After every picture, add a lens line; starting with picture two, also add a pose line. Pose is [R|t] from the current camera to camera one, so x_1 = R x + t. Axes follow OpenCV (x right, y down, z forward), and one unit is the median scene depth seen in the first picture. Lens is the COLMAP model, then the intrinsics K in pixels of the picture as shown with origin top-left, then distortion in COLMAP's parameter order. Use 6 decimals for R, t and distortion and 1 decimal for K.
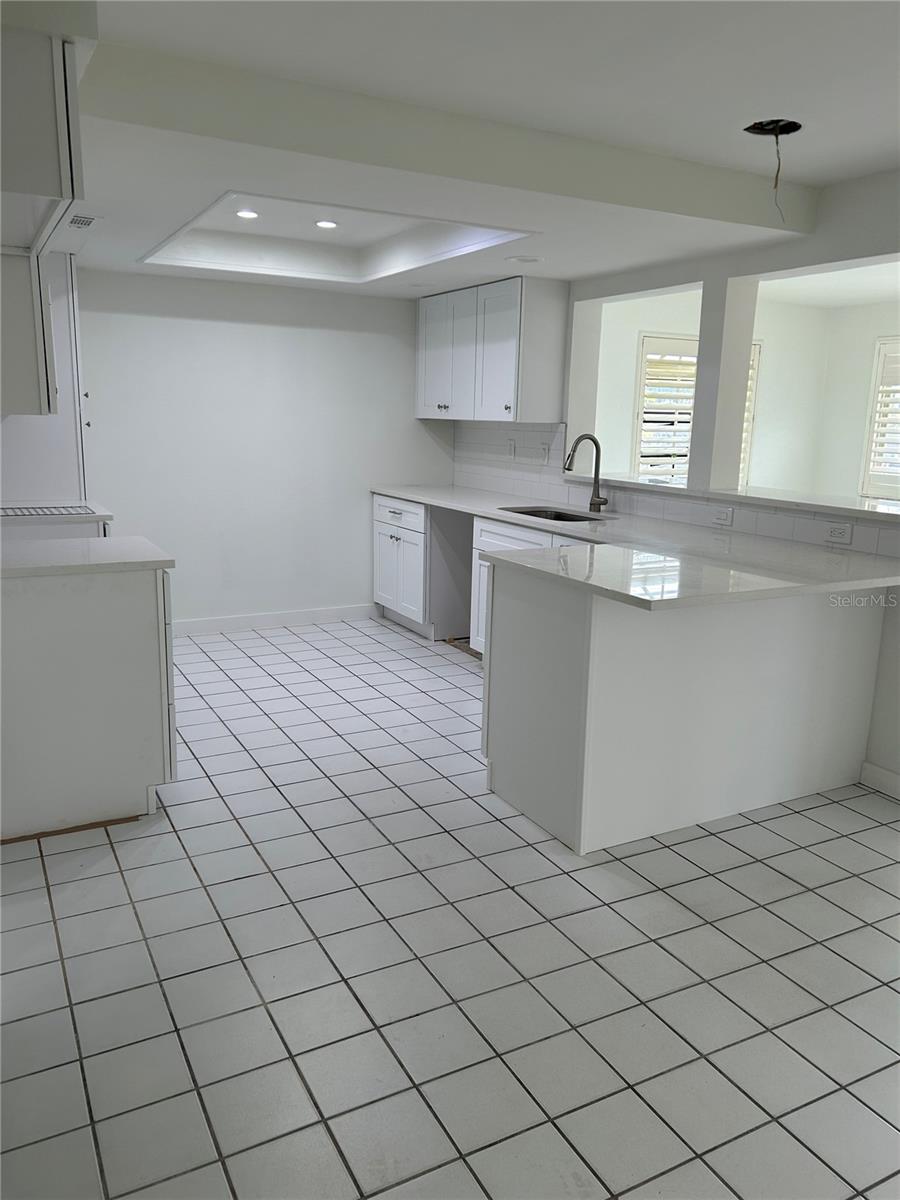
lens RADIAL K [[909.8, 0, 455.7], [0, 909.8, 606.1], [0, 0, 1]] dist [0.005865, -0.003859]
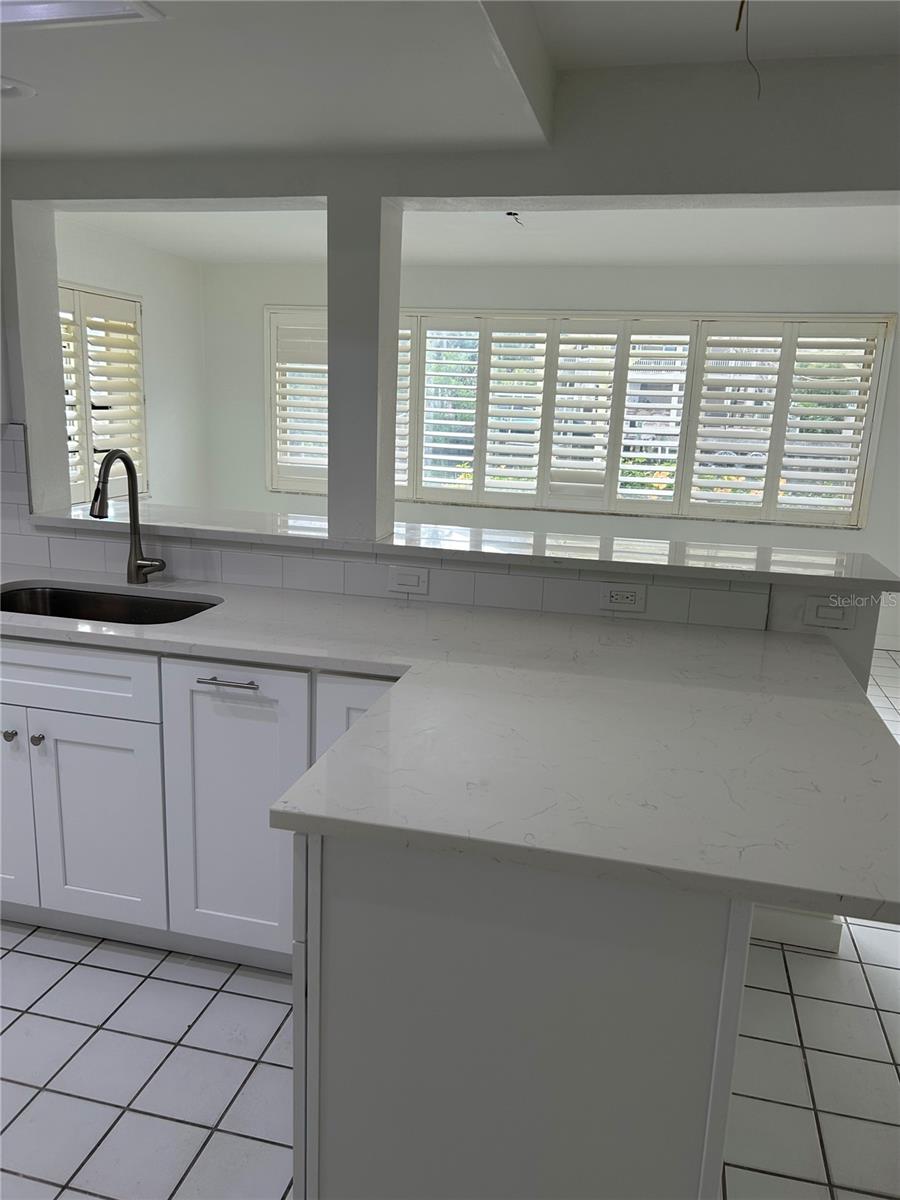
lens RADIAL K [[909.8, 0, 448.4], [0, 909.8, 604.8], [0, 0, 1]] dist [0.005865, -0.003859]
pose [[0.666620, -0.158345, 0.728385, -0.137471], [0.129457, 0.986920, 0.096069, -0.121980], [-0.734070, 0.030253, 0.678400, 0.477236]]
